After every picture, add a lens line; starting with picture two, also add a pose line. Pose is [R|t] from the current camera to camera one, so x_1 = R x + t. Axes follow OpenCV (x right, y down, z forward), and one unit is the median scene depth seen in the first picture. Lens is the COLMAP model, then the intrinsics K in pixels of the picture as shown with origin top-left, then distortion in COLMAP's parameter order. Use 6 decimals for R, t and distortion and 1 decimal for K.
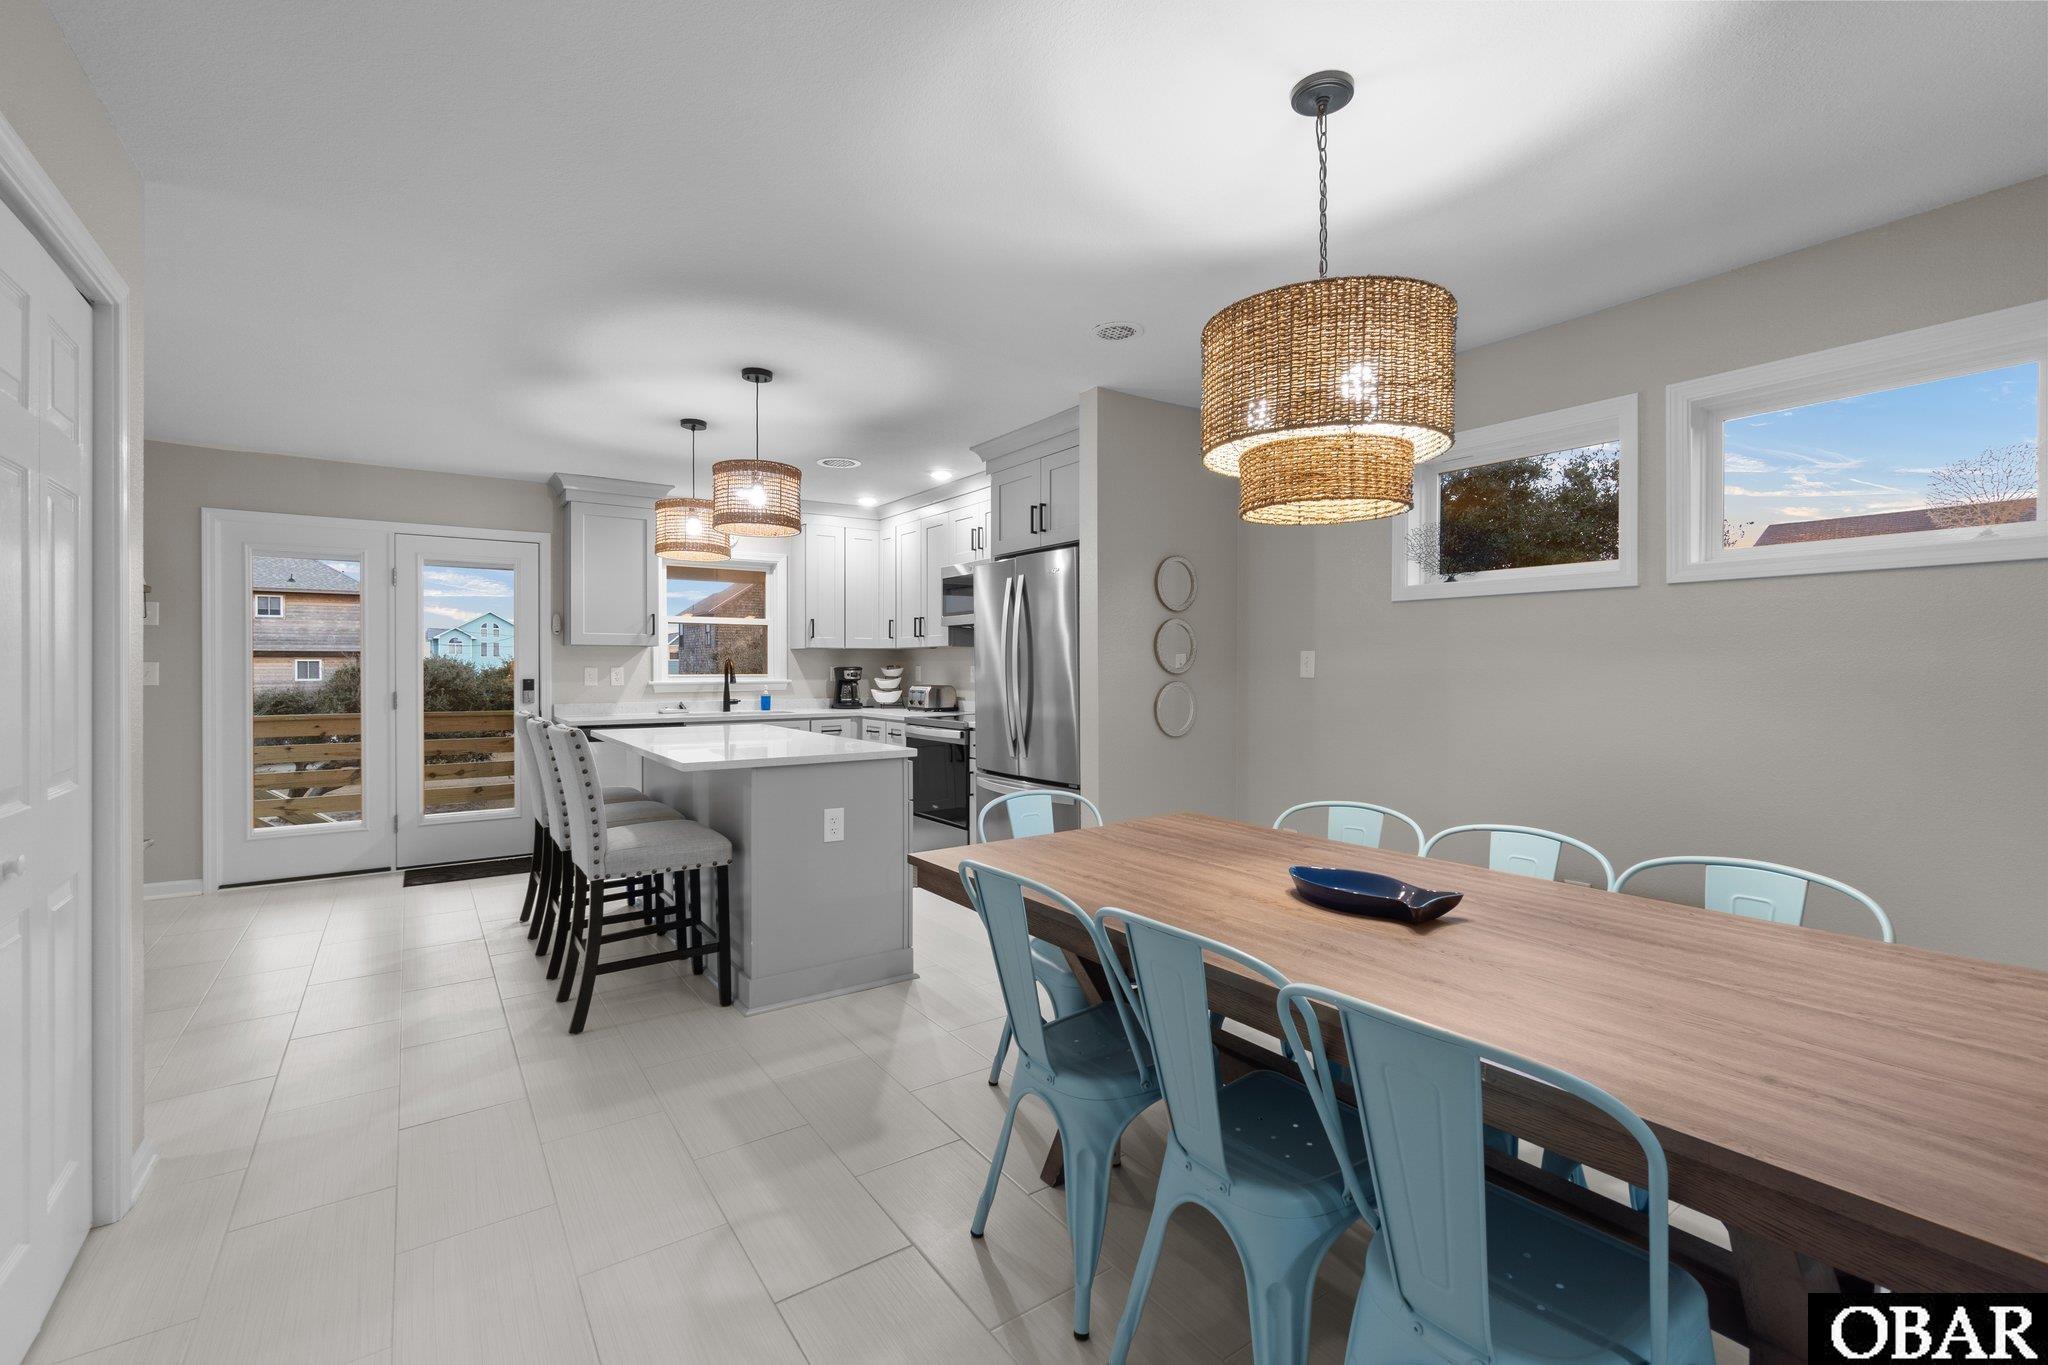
lens RADIAL K [[882.0, 0, 1036.0], [0, 882.0, 677.3], [0, 0, 1]] dist [-0.013763, 0.001065]
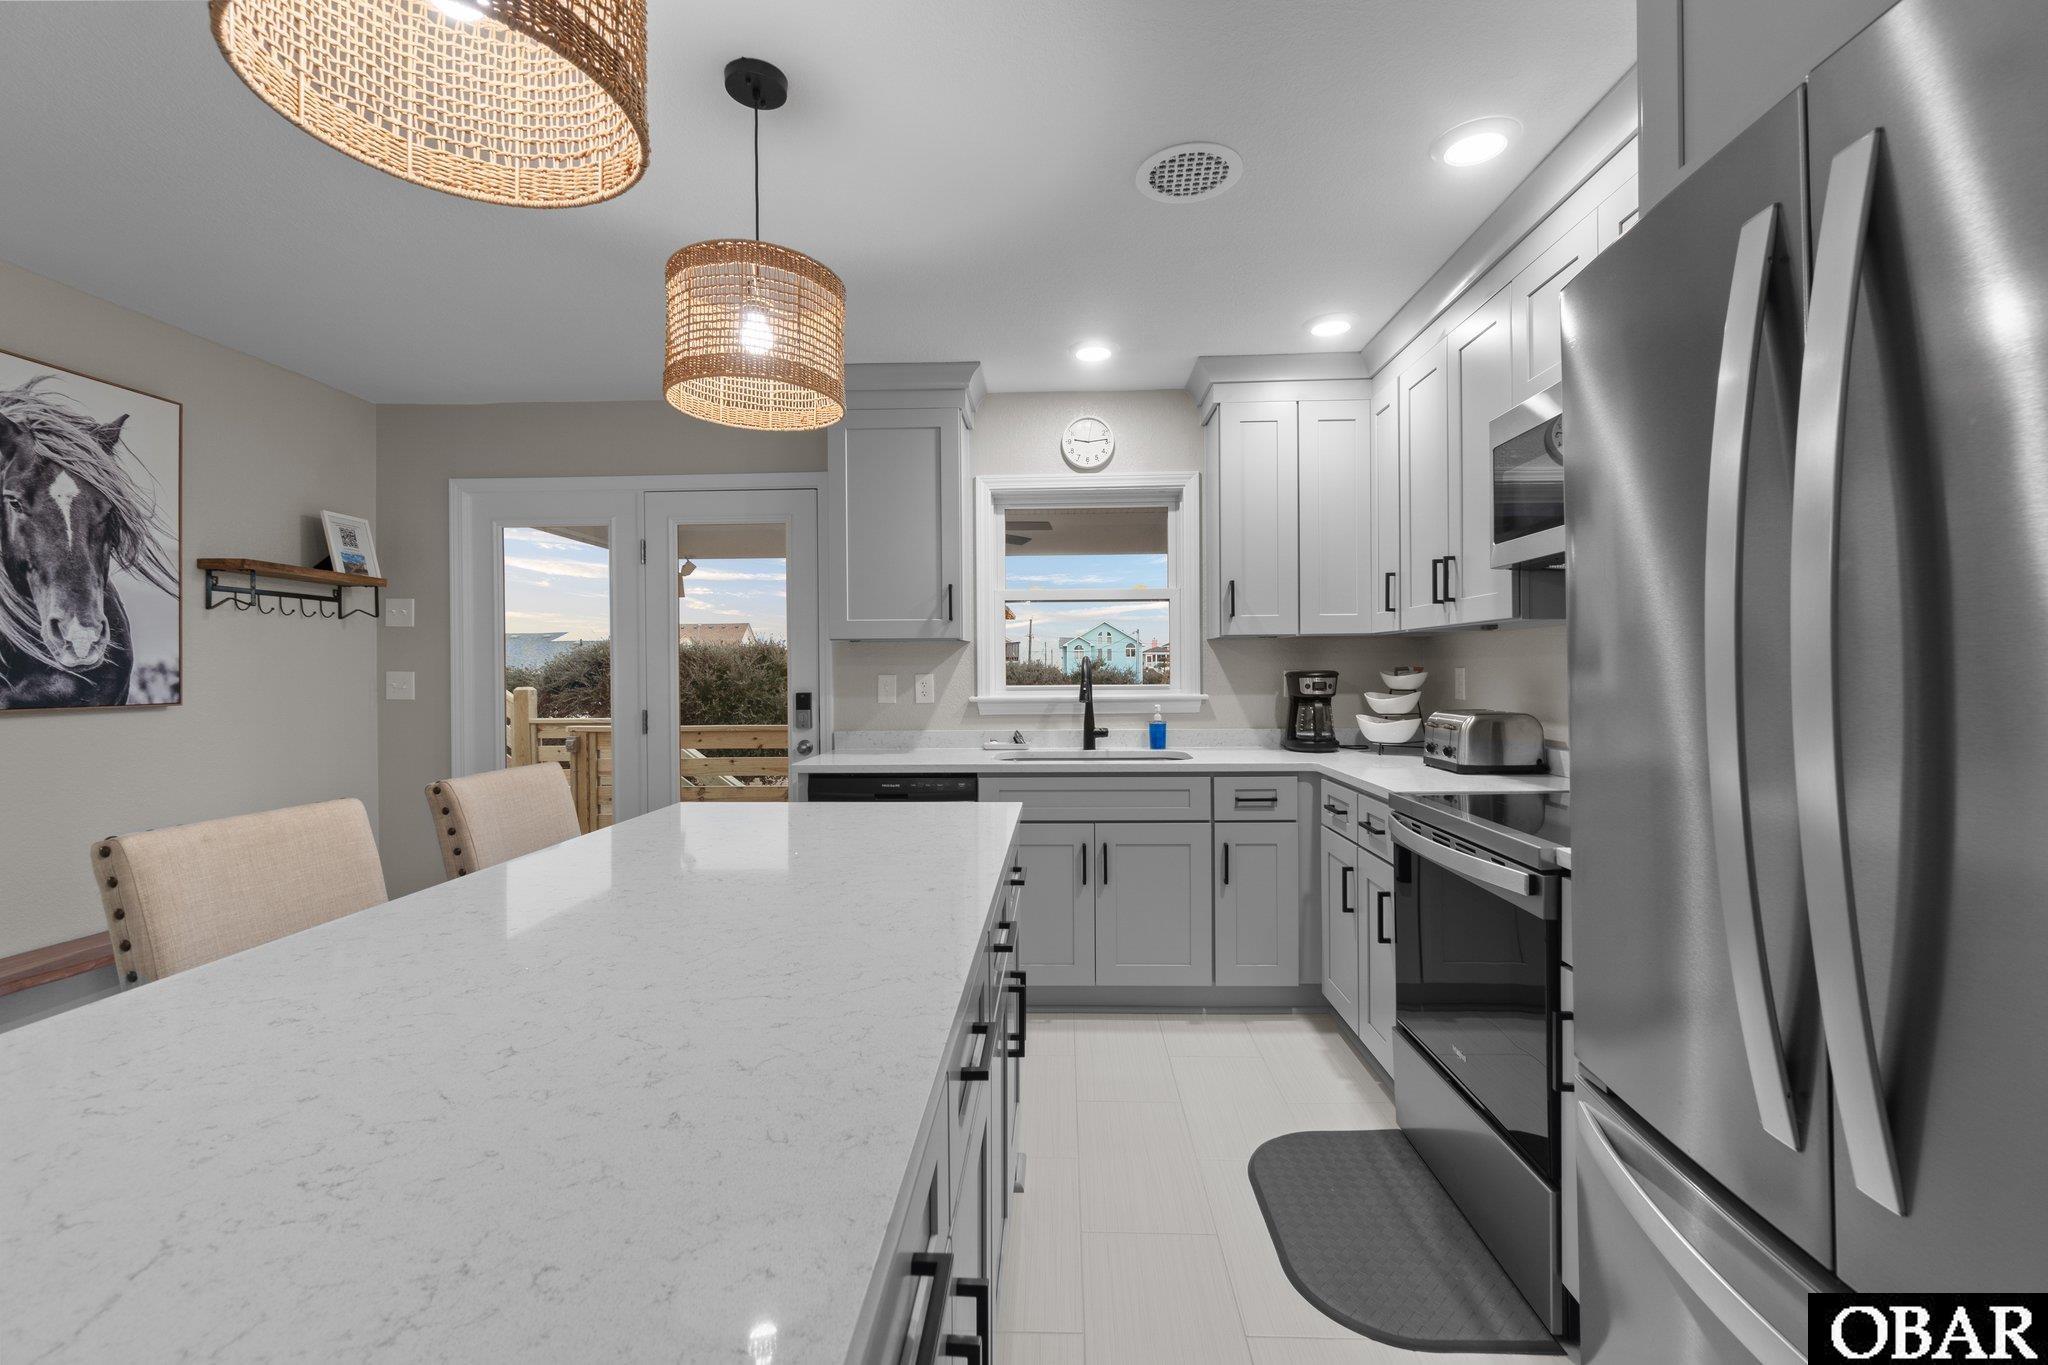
lens RADIAL K [[882.0, 0, 1036.7], [0, 882.0, 672.7], [0, 0, 1]] dist [-0.013763, 0.001065]
pose [[0.794877, -0.004645, -0.606752, -0.027403], [0.000440, 0.999975, -0.007080, -0.007449], [0.606770, 0.005360, 0.794859, 0.513178]]
